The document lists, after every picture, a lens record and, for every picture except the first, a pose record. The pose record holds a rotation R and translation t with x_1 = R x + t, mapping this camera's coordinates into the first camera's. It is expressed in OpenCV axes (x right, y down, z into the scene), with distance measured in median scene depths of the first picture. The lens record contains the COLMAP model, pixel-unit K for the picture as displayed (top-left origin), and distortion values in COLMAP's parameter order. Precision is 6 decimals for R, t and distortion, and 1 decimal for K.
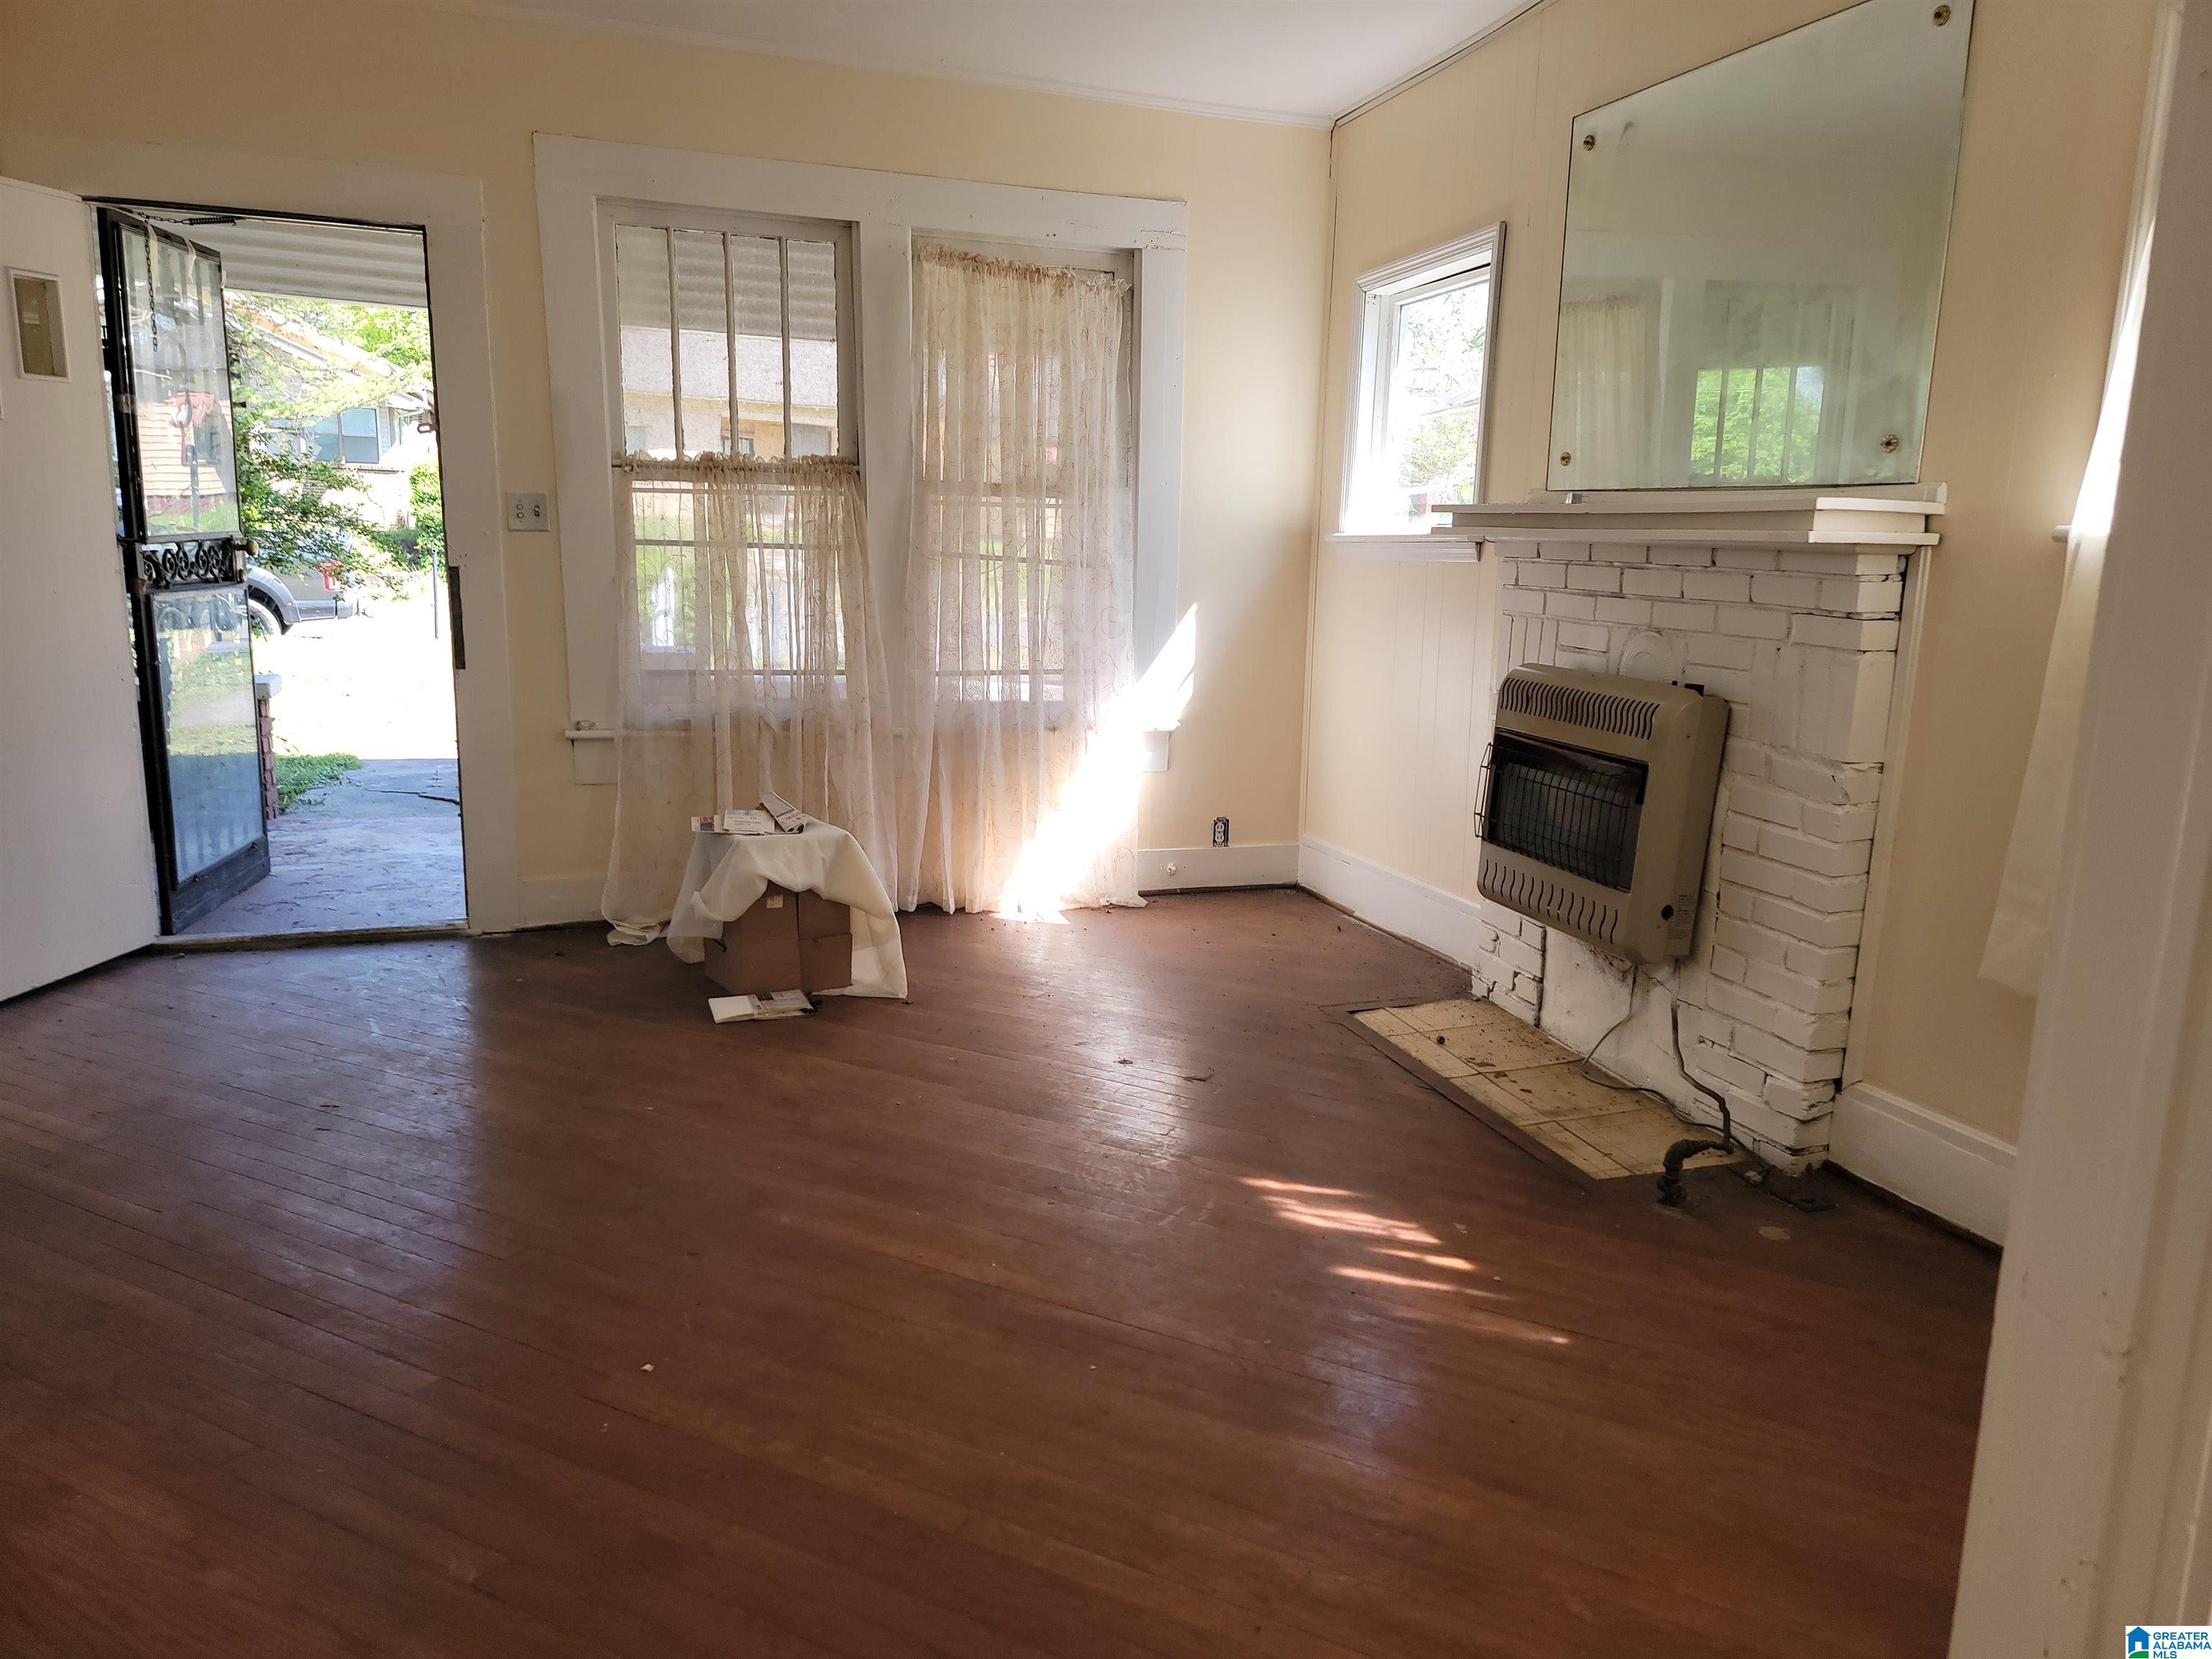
lens RADIAL K [[1530.2, 0, 1129.0], [0, 1530.2, 827.7], [0, 0, 1]] dist [0.083003, -0.071737]
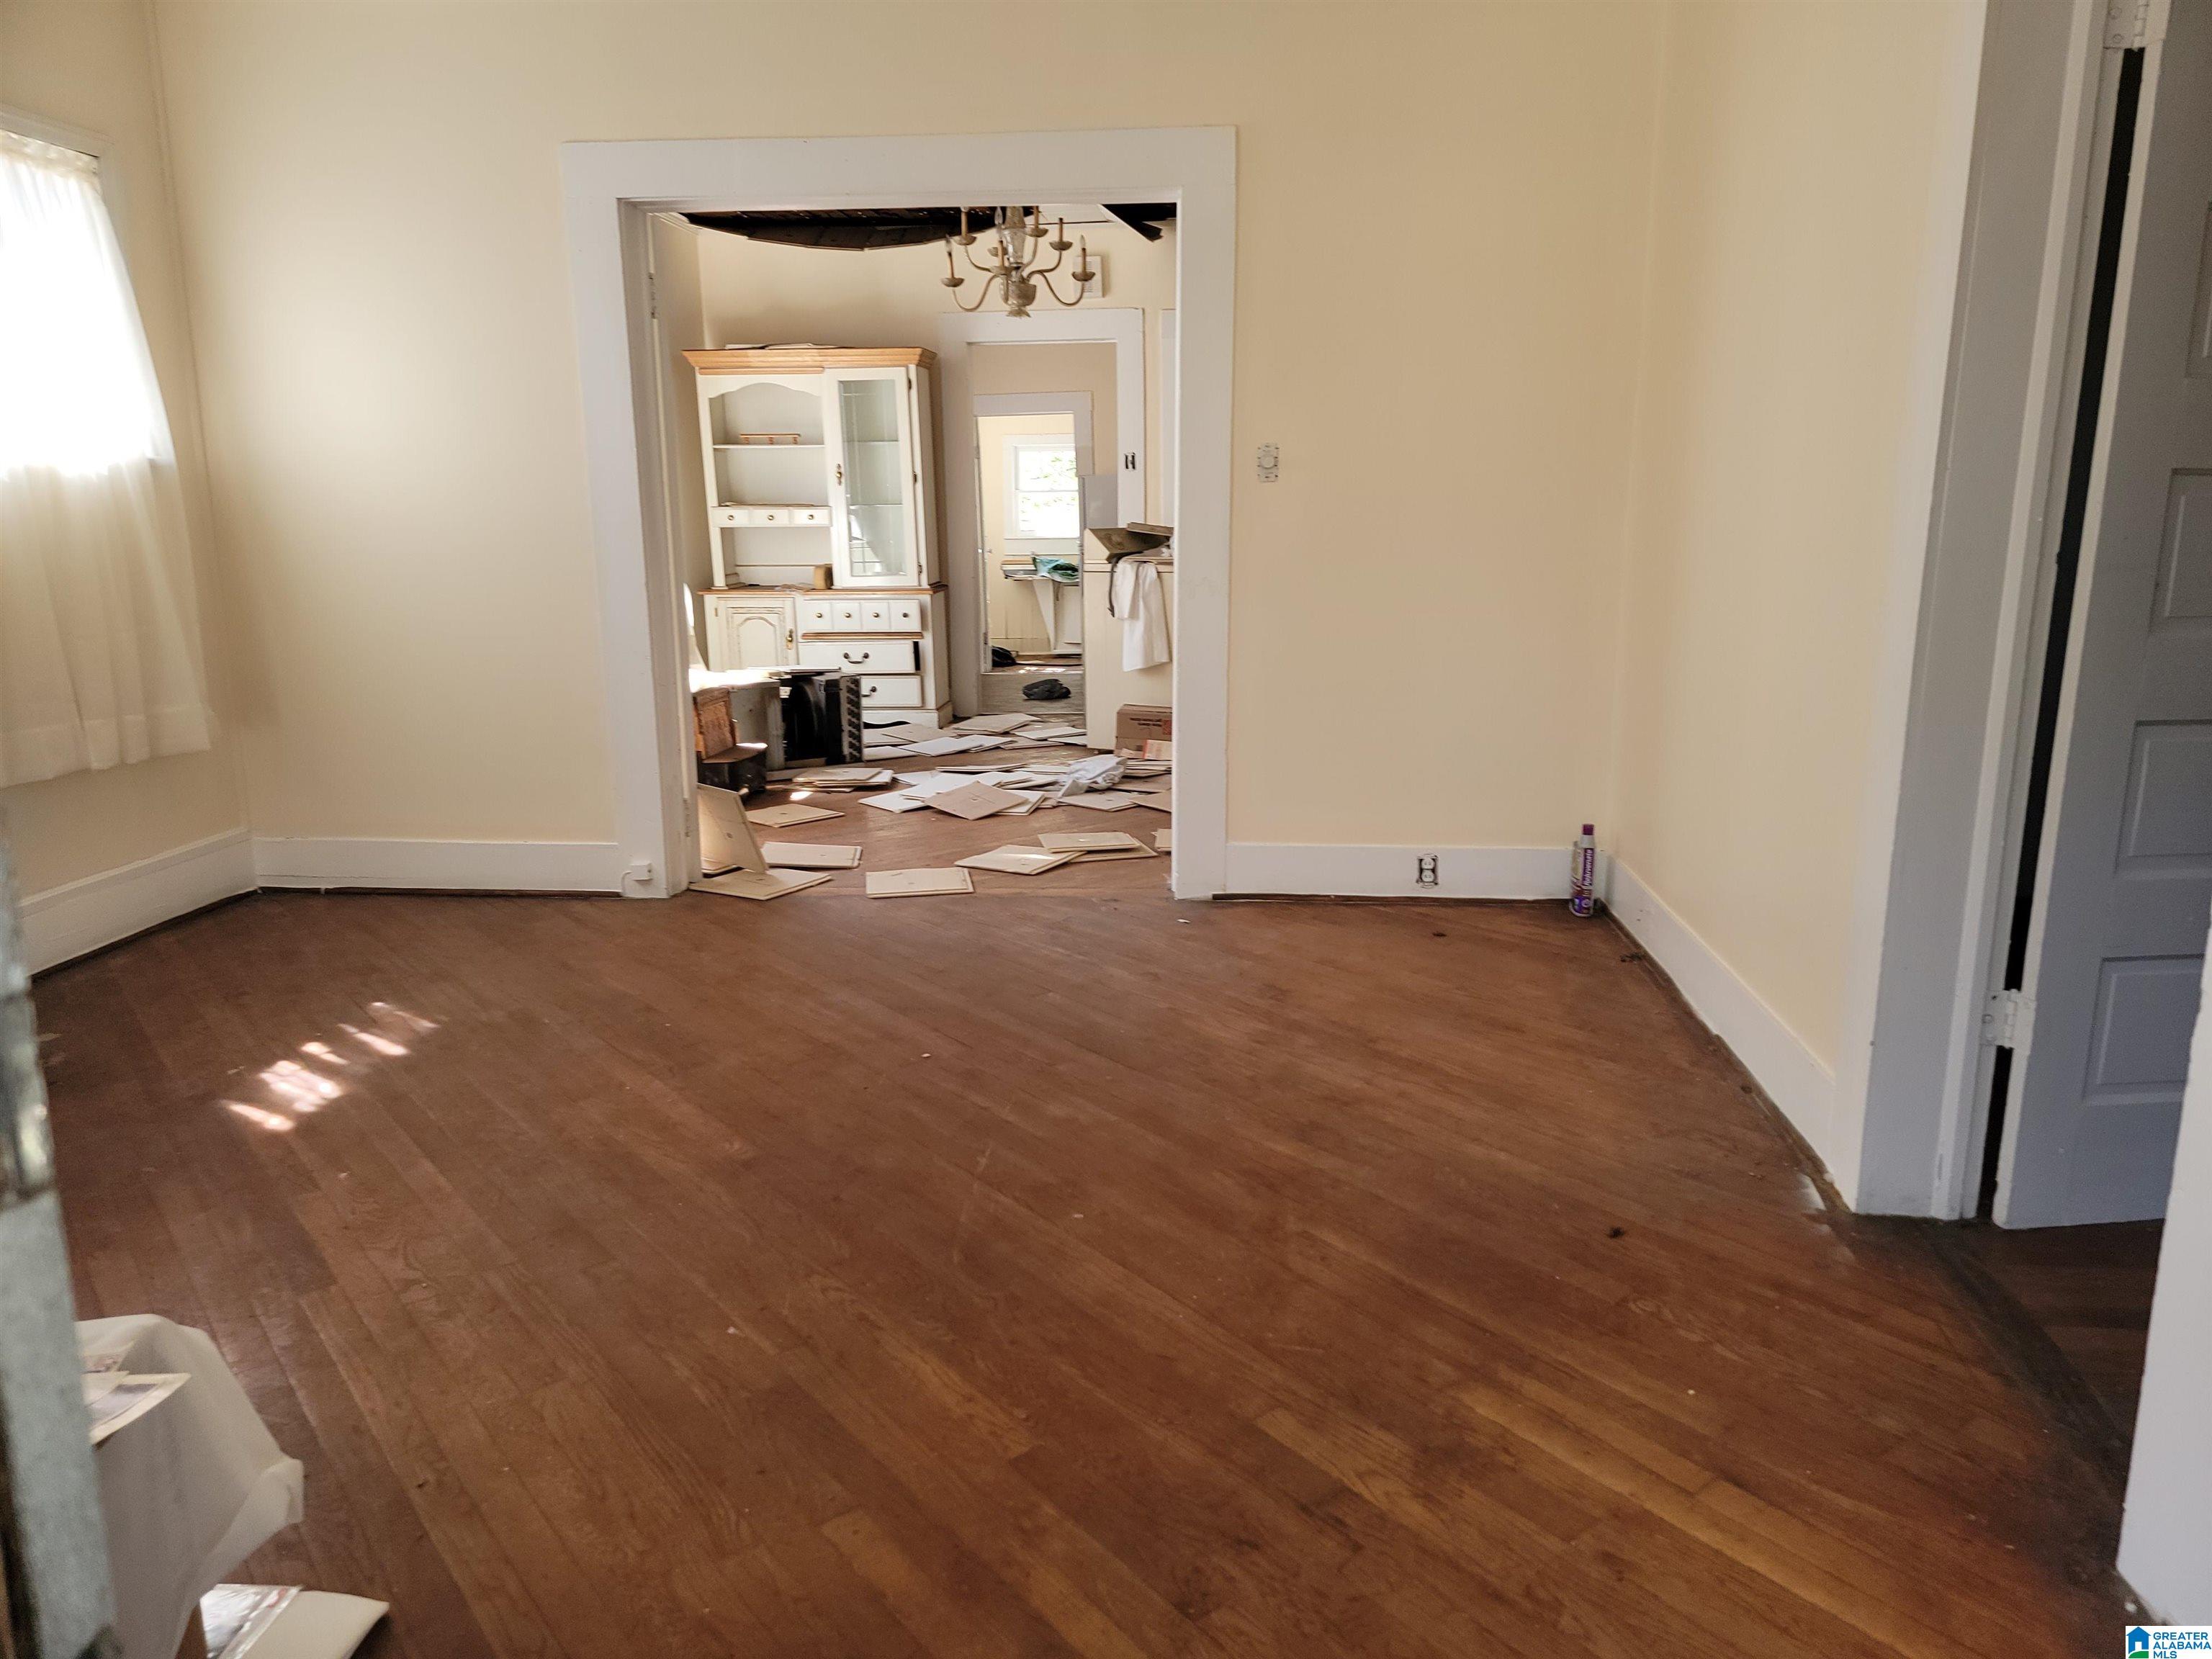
lens RADIAL K [[1530.2, 0, 1129.0], [0, 1530.2, 827.7], [0, 0, 1]] dist [0.083003, -0.071737]
pose [[-0.913638, -0.105736, 0.392538, -0.744387], [0.056694, 0.923008, 0.380582, -0.277676], [-0.402557, 0.369968, -0.837300, 1.488734]]
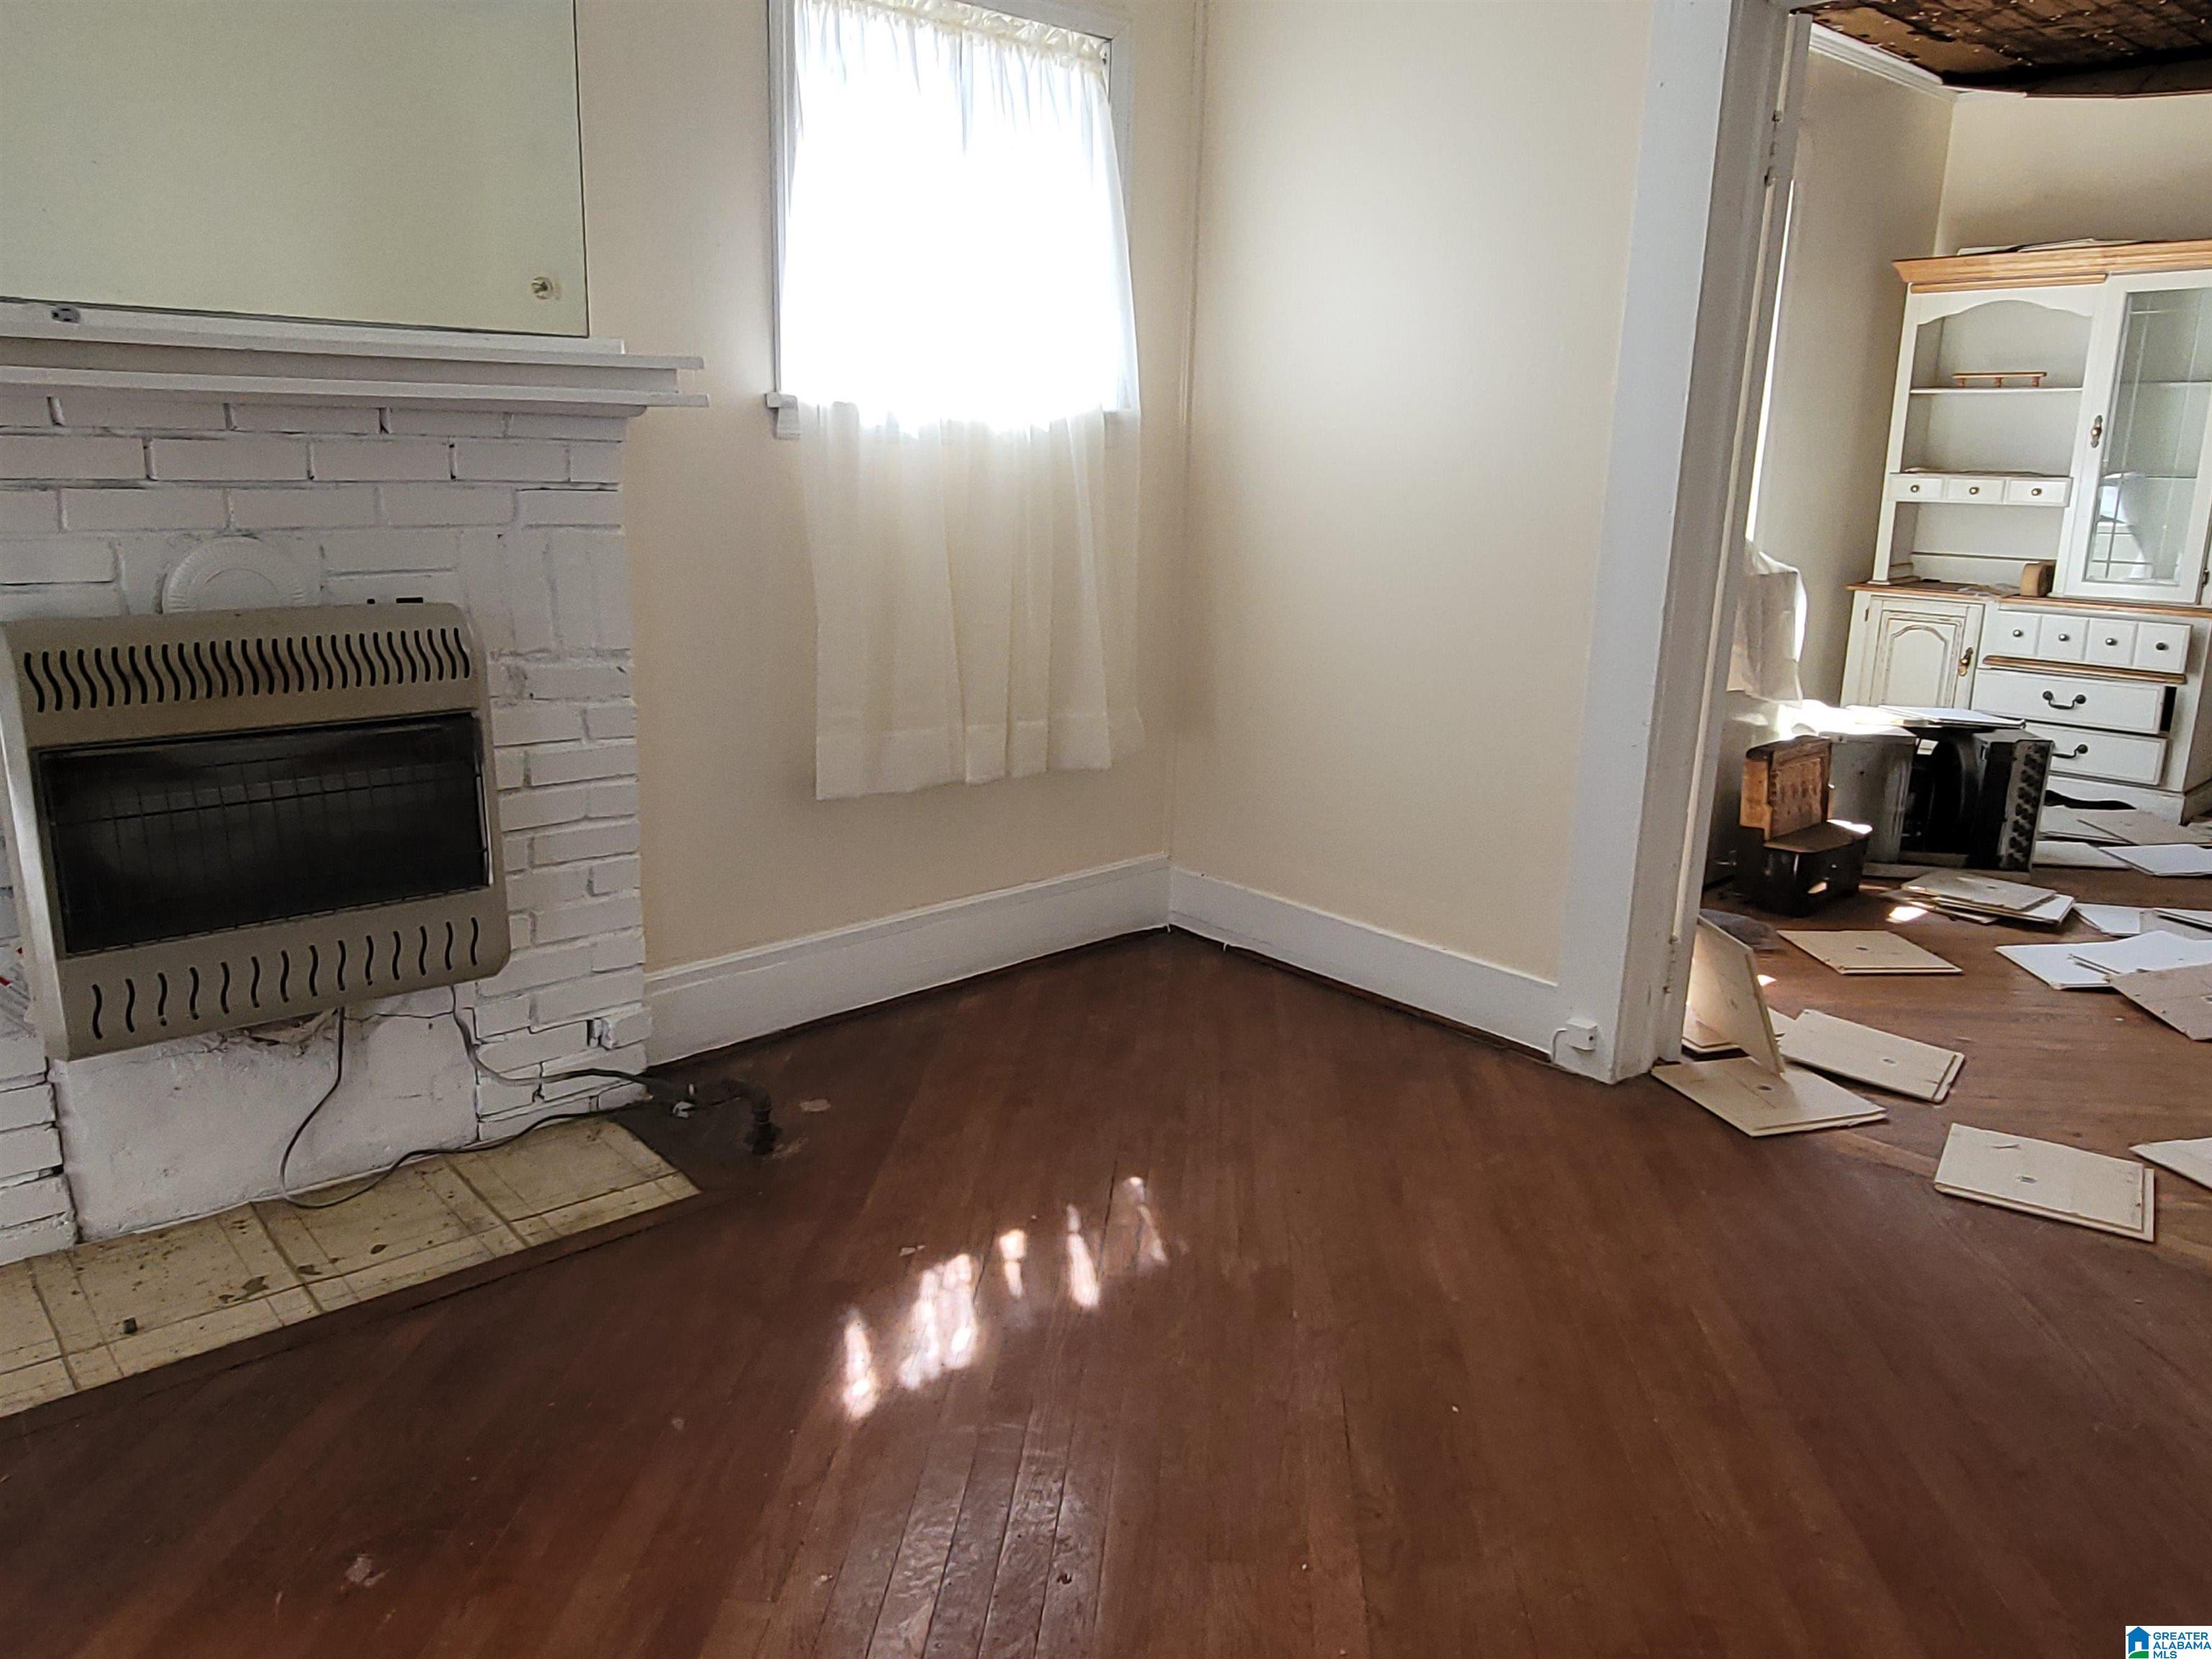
lens RADIAL K [[1562.0, 0, 1115.1], [0, 1562.0, 842.4], [0, 0, 1]] dist [-0.001730, -0.001092]
pose [[-0.394566, -0.264861, 0.879867, -0.470378], [0.141650, 0.928577, 0.343045, -0.201879], [-0.907884, 0.259987, -0.328868, 1.023737]]
